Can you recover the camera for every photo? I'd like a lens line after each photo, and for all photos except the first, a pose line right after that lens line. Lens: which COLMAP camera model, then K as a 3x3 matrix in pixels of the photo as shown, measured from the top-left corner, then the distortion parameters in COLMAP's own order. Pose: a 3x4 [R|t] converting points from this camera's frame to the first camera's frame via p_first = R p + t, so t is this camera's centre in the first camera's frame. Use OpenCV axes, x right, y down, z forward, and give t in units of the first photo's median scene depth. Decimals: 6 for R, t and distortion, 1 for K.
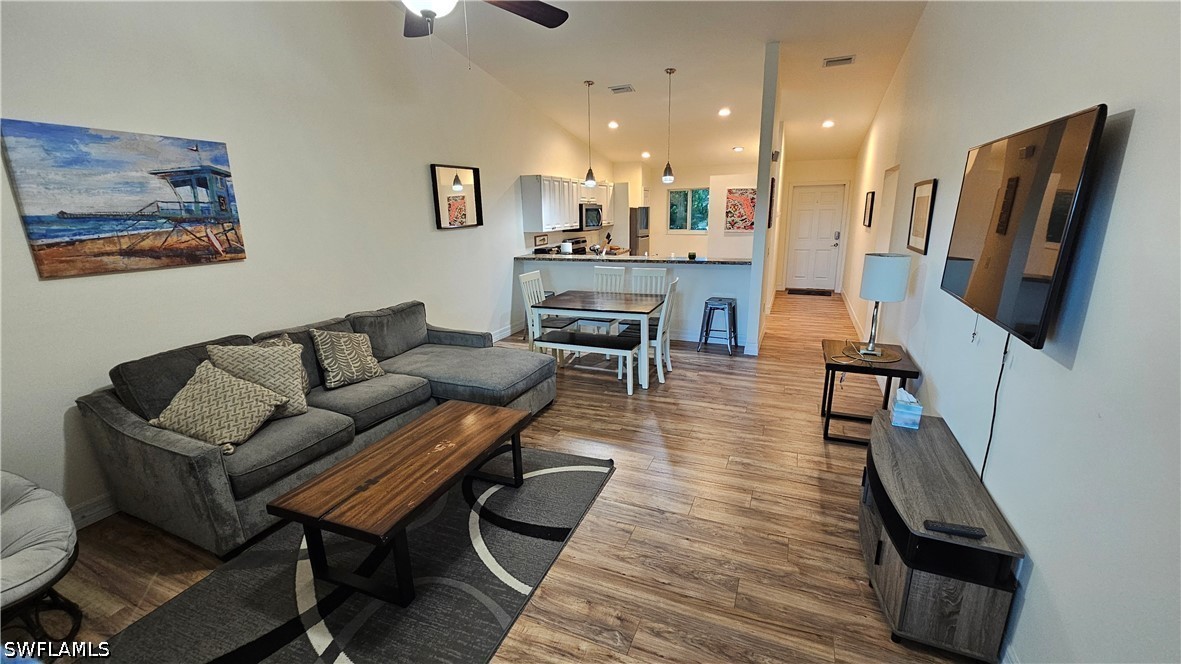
lens RADIAL K [[486.6, 0, 589.0], [0, 486.6, 334.2], [0, 0, 1]] dist [0.000519, -0.000326]
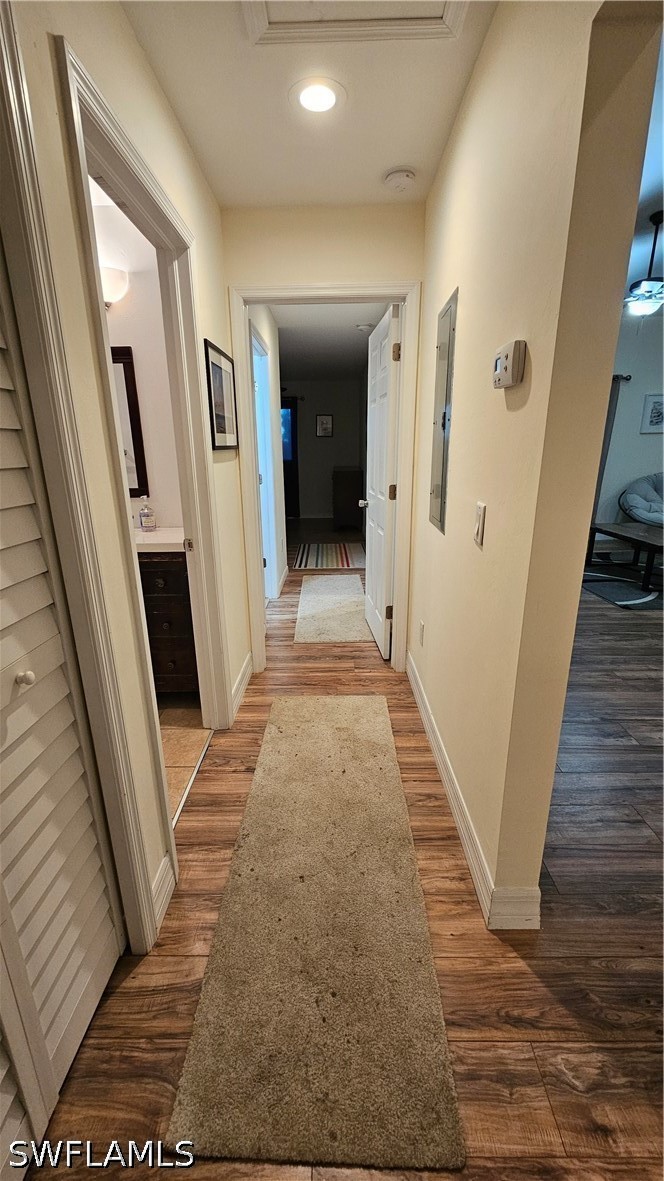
lens RADIAL K [[485.5, 0, 332.0], [0, 485.5, 590.5], [0, 0, 1]] dist [0.001318, 0.000084]
pose [[-0.923346, 0.140081, -0.357504, 0.885019], [-0.066632, 0.858493, 0.508478, -0.266263], [0.378143, 0.493322, -0.783352, 1.254986]]
